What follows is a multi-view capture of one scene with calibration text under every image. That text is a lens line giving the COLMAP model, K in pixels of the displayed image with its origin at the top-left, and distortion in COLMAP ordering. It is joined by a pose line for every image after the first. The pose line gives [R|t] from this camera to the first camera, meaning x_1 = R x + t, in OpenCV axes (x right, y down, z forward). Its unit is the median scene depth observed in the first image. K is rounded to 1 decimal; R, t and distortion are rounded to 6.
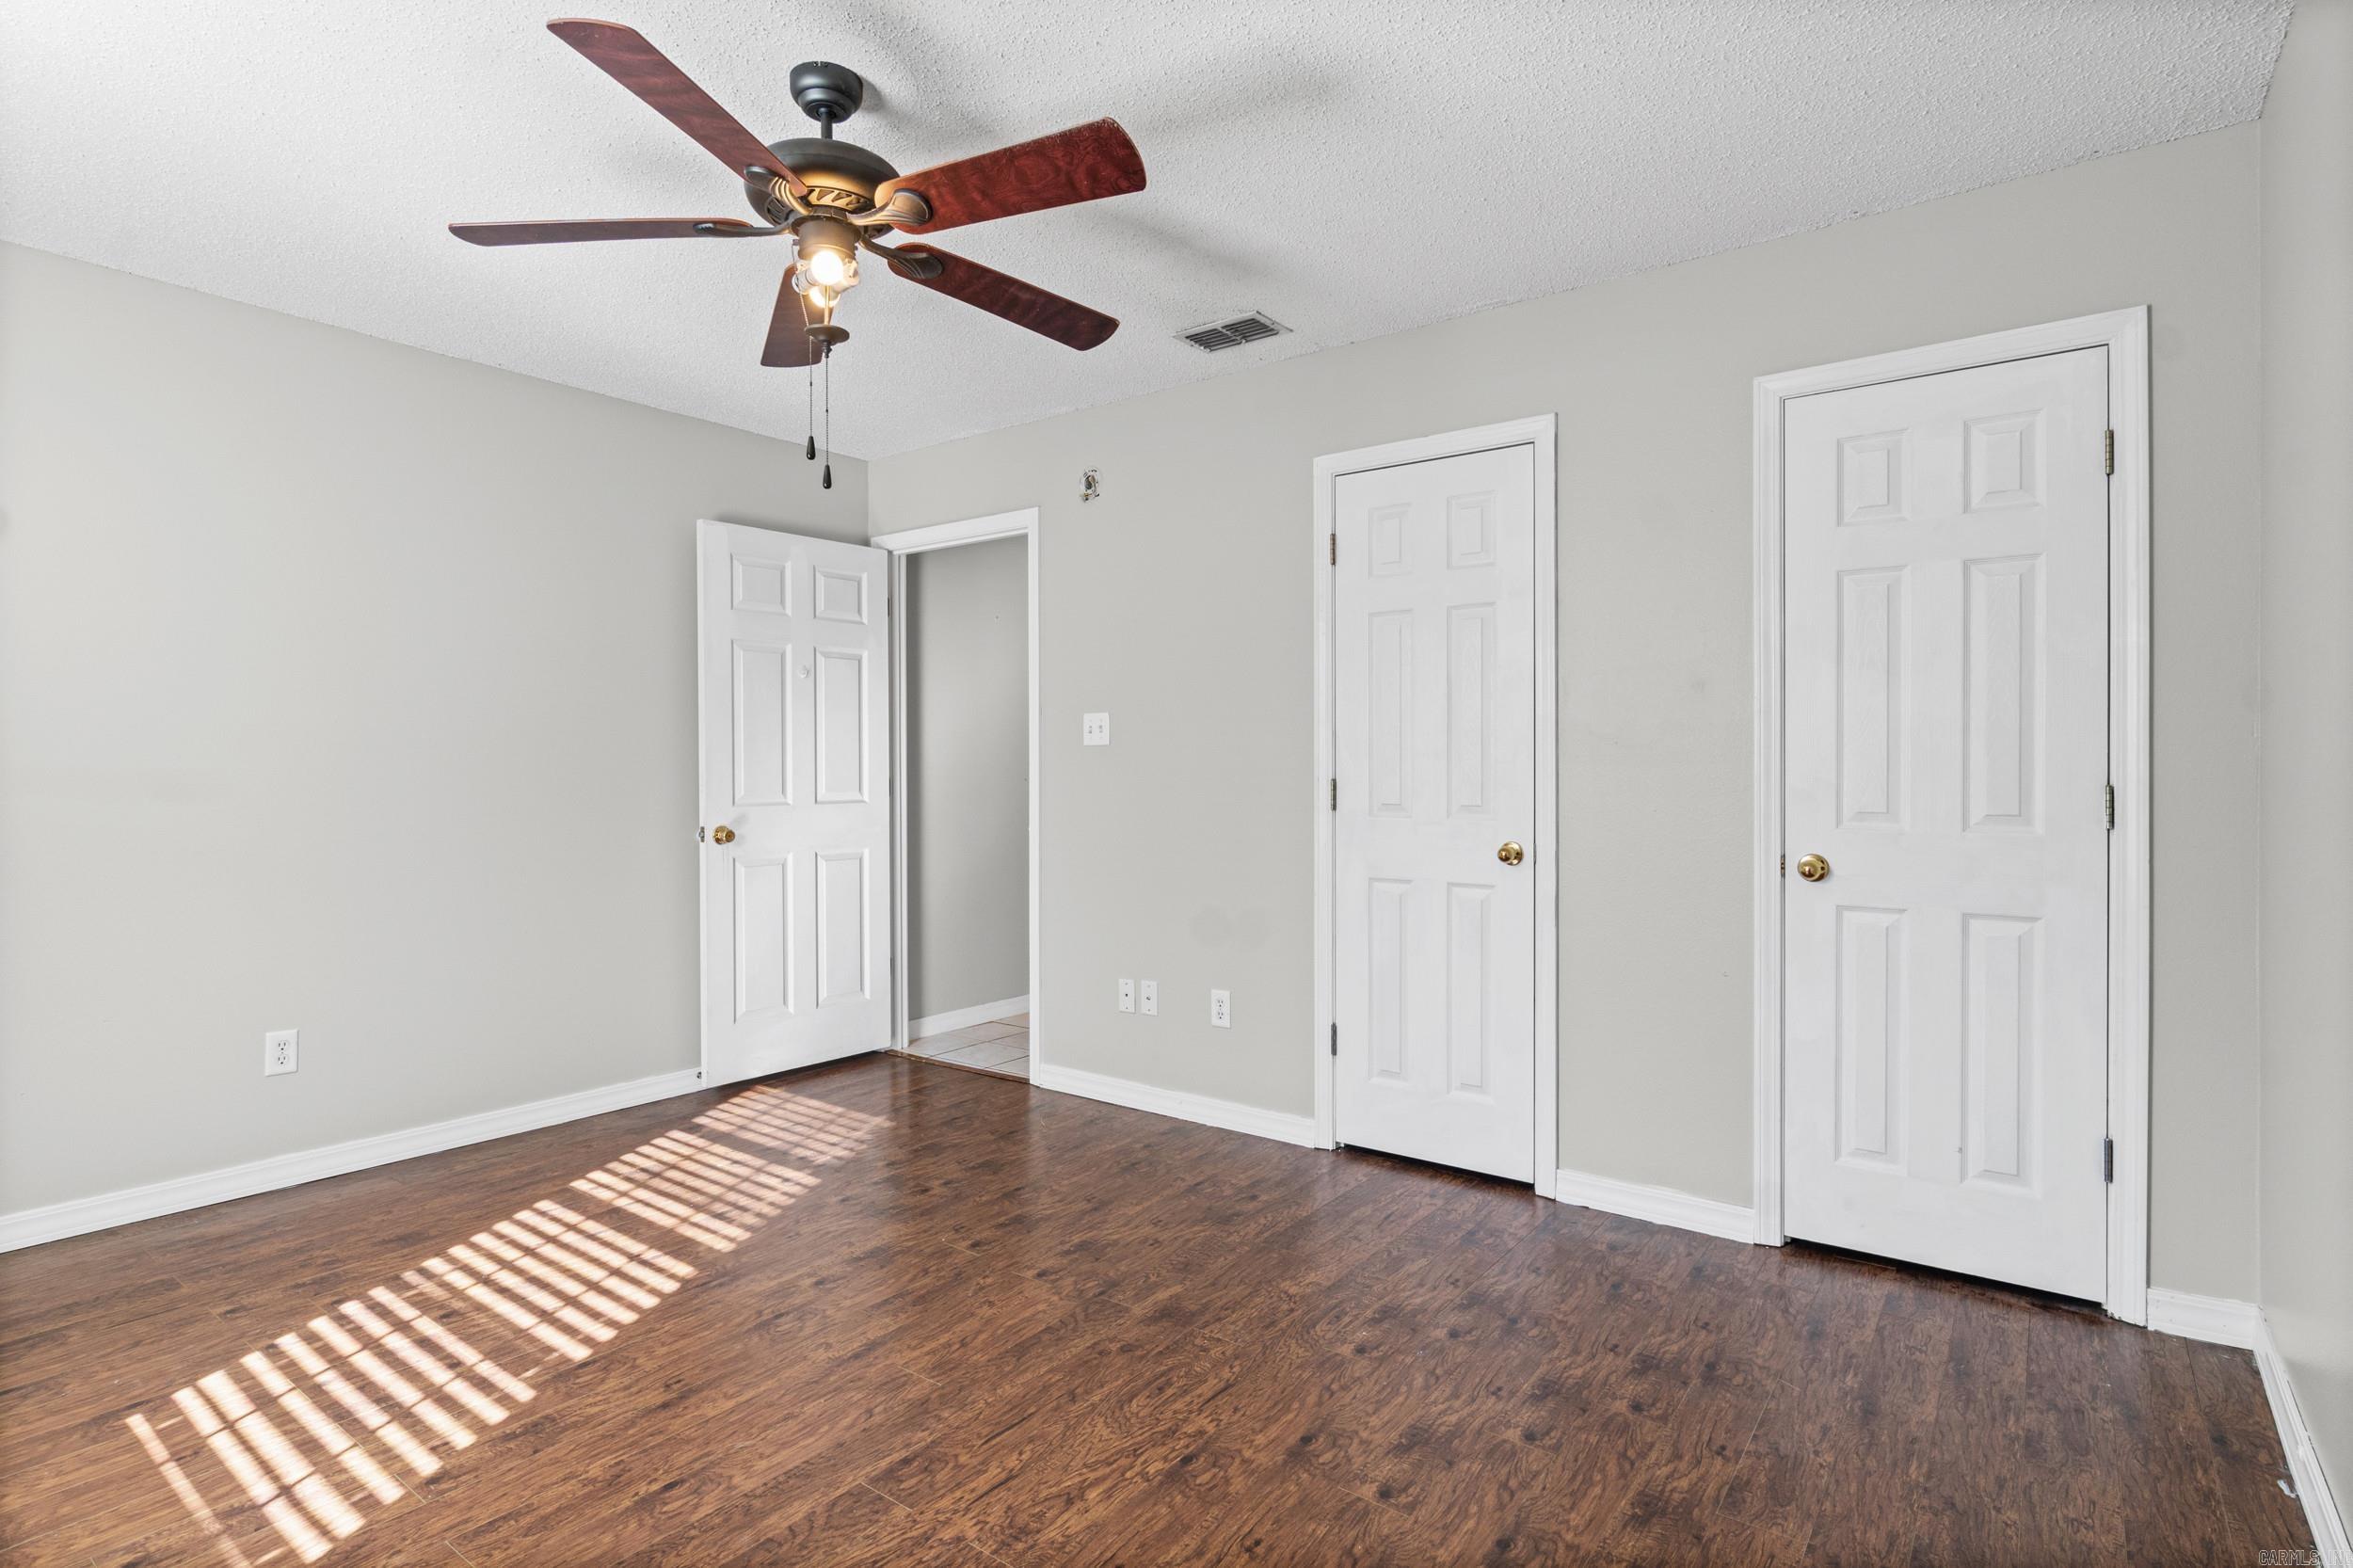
lens RADIAL K [[1165.9, 0, 1176.5], [0, 1165.9, 784.0], [0, 0, 1]] dist [-0.000981, -0.000191]
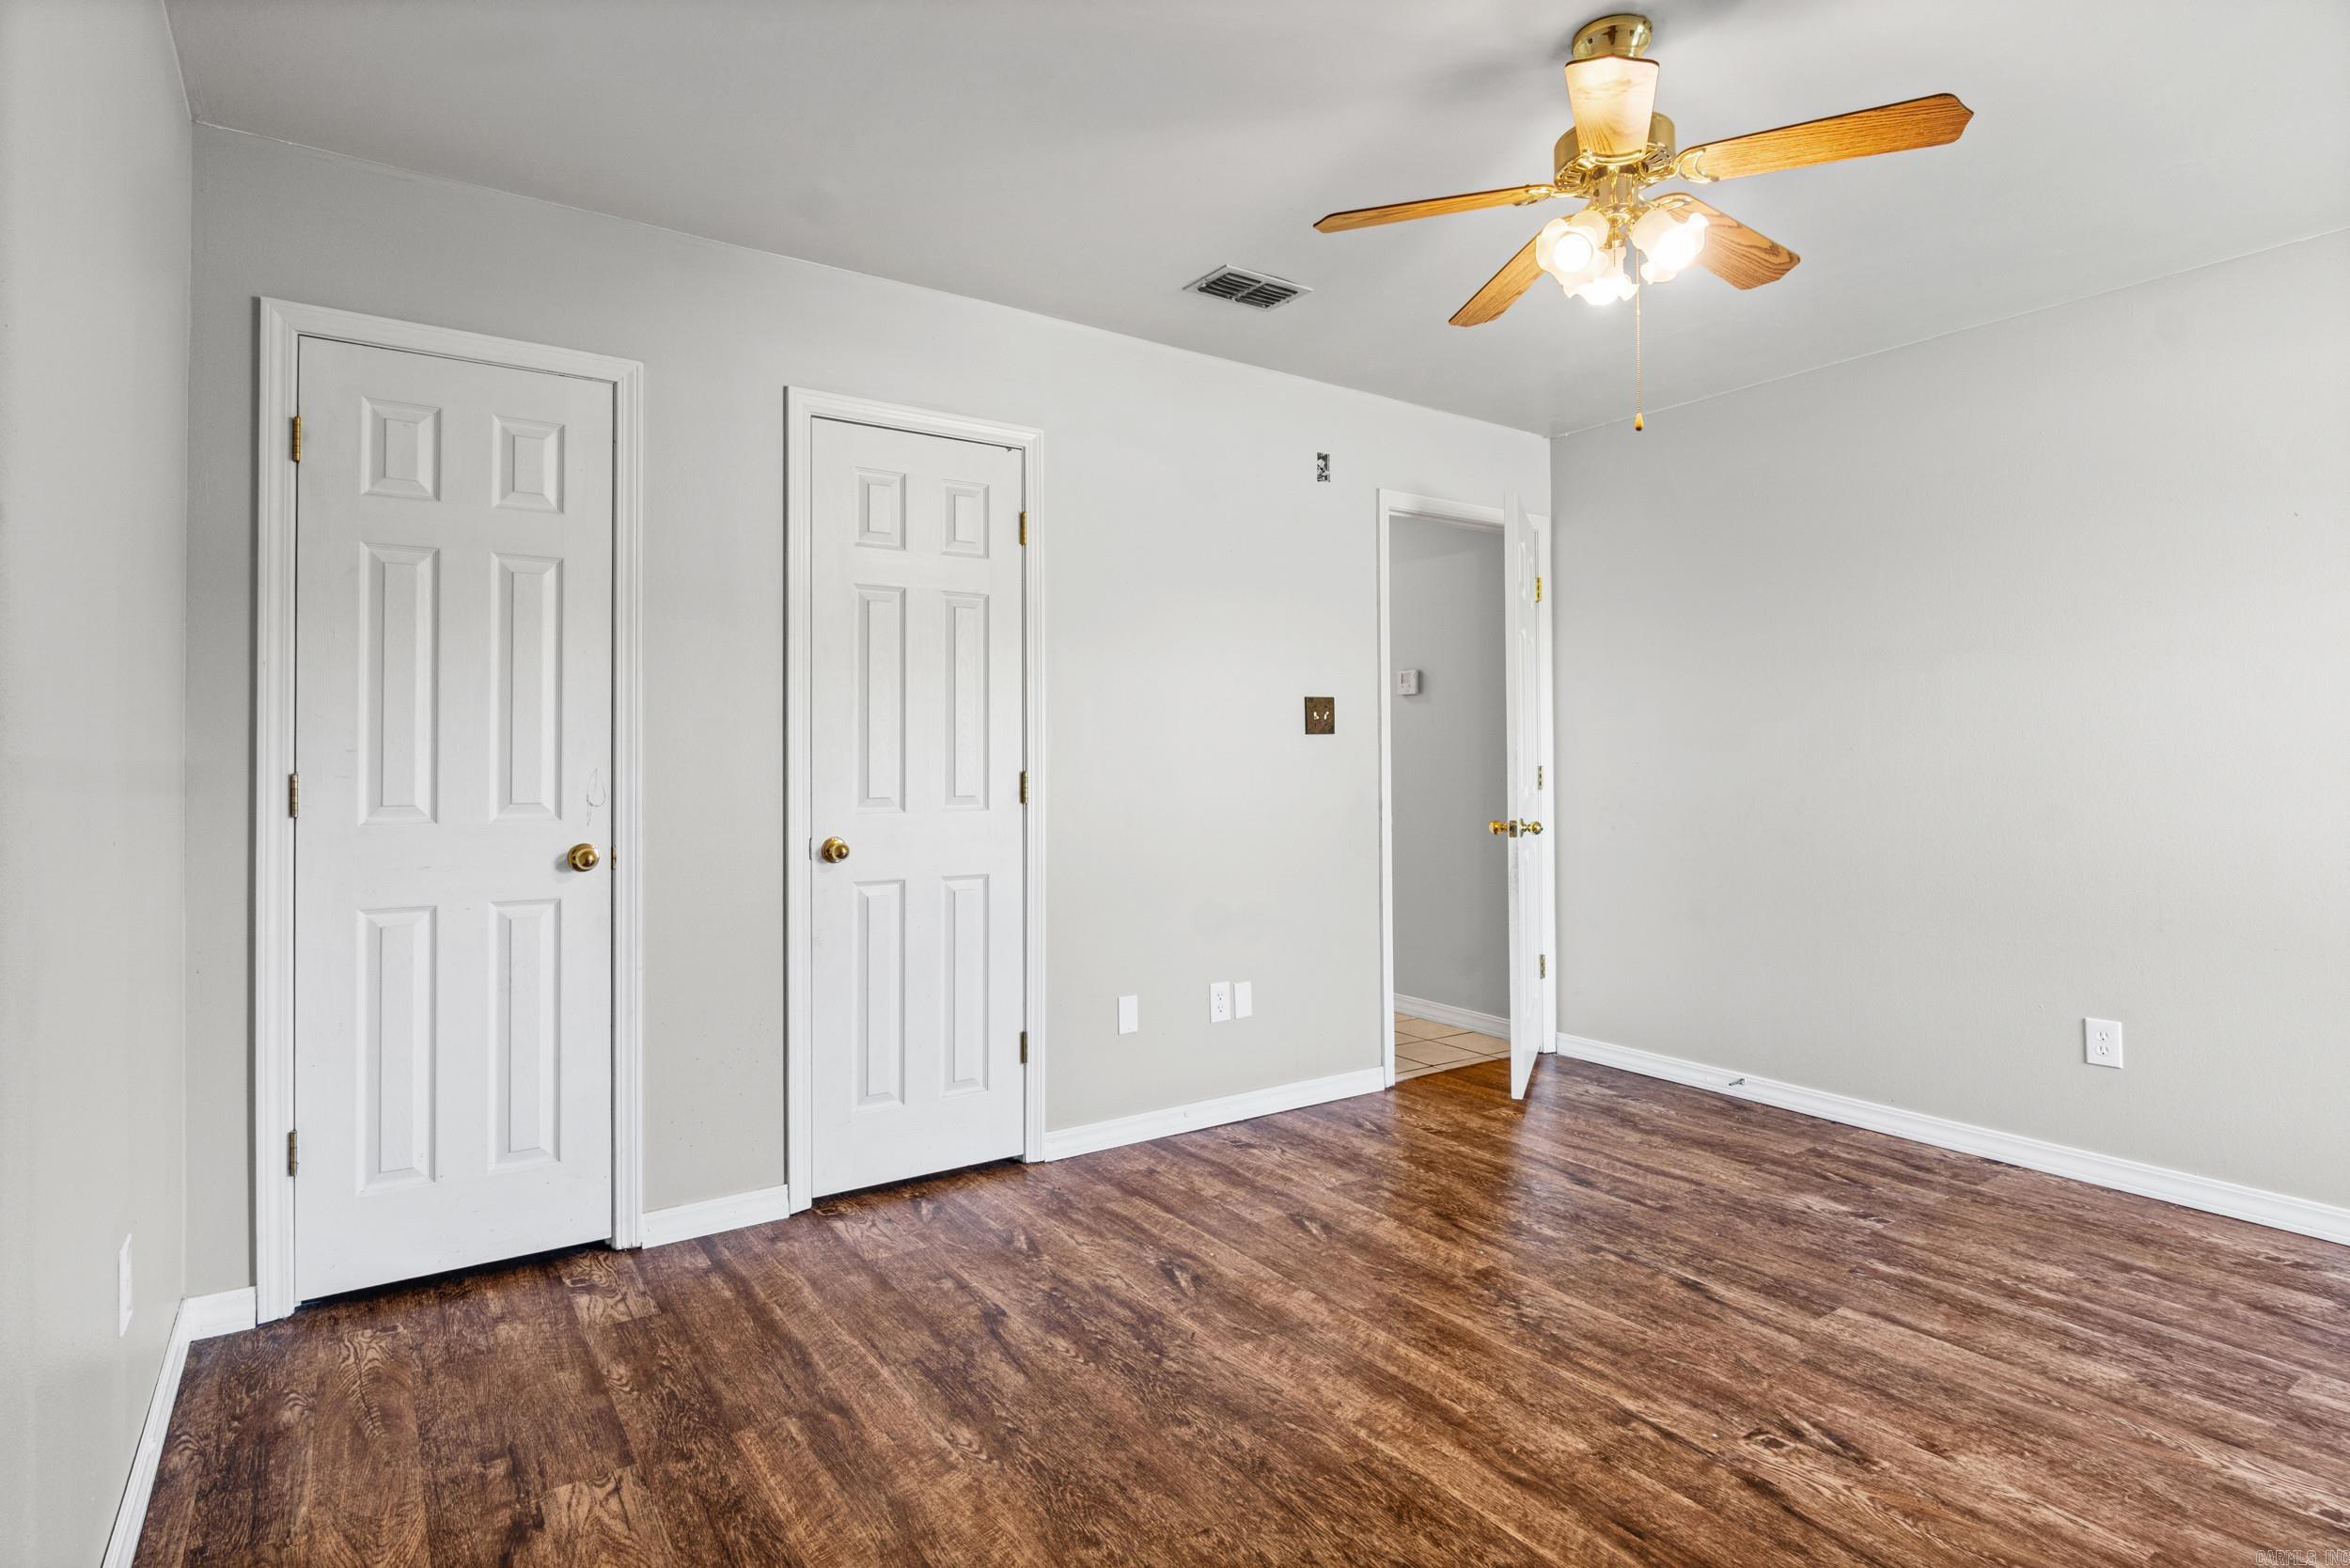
lens RADIAL K [[1230.2, 0, 1177.8], [0, 1230.2, 753.1], [0, 0, 1]] dist [0.001720, 0.000099]
pose [[0.317986, 0.007235, 0.948068, -0.503774], [0.006789, 0.999928, -0.009908, -0.004218], [-0.948071, 0.009587, 0.317914, 0.371168]]
